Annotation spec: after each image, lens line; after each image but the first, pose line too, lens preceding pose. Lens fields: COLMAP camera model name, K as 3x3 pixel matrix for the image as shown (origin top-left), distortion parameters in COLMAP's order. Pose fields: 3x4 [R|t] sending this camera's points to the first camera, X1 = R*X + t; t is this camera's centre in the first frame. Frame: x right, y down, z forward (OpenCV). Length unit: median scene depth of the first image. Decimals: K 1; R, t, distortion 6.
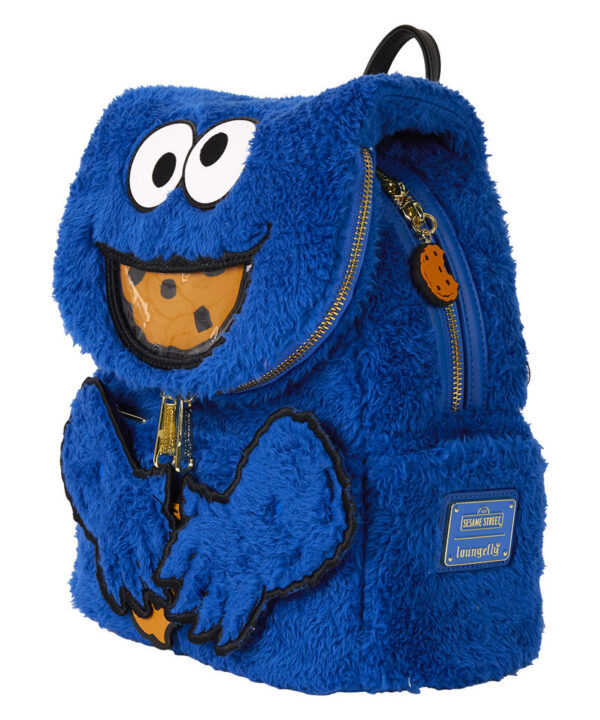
lens RADIAL K [[1843.4, 0, 297.0], [0, 1843.4, 359.9], [0, 0, 1]] dist [-0.084070, 0.000000]
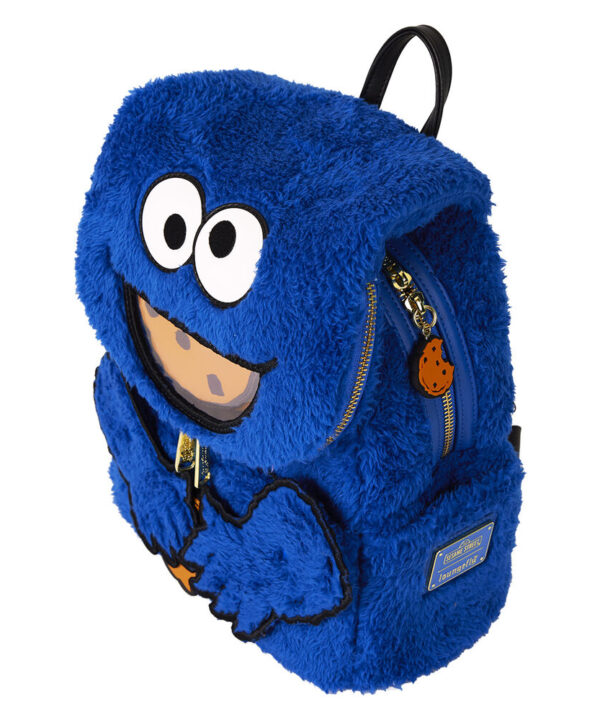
lens RADIAL K [[1486.0, 0, 304.2], [0, 1486.0, 360.0], [0, 0, 1]] dist [-0.062359, 0.000000]
pose [[0.999922, 0.010854, -0.006193, 0.006156], [-0.006342, 0.867748, 0.496965, -0.475164], [0.010768, -0.496887, 0.867749, 0.257619]]
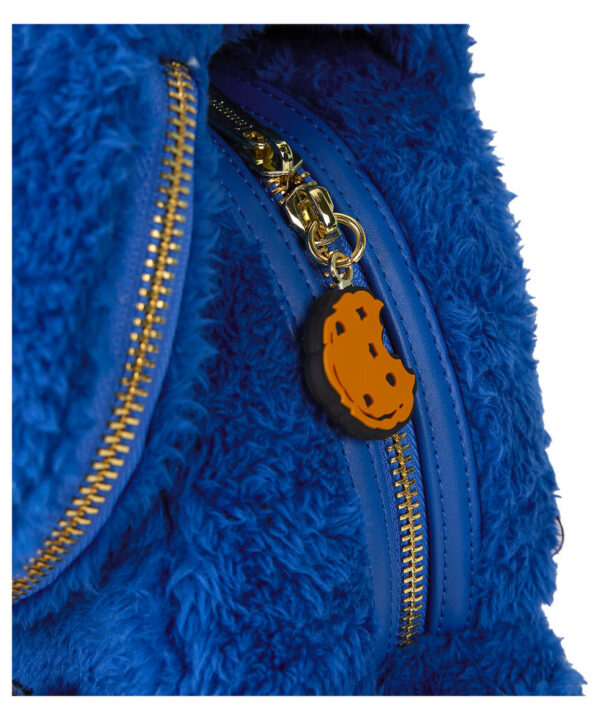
lens RADIAL K [[1196.9, 0, 305.0], [0, 1196.9, 339.1], [0, 0, 1]] dist [-0.057767, 0.000000]
pose [[0.999959, -0.008957, -0.001389, 0.062482], [0.009055, 0.994050, 0.108551, -0.081781], [0.000408, -0.108559, 0.994090, 0.725904]]
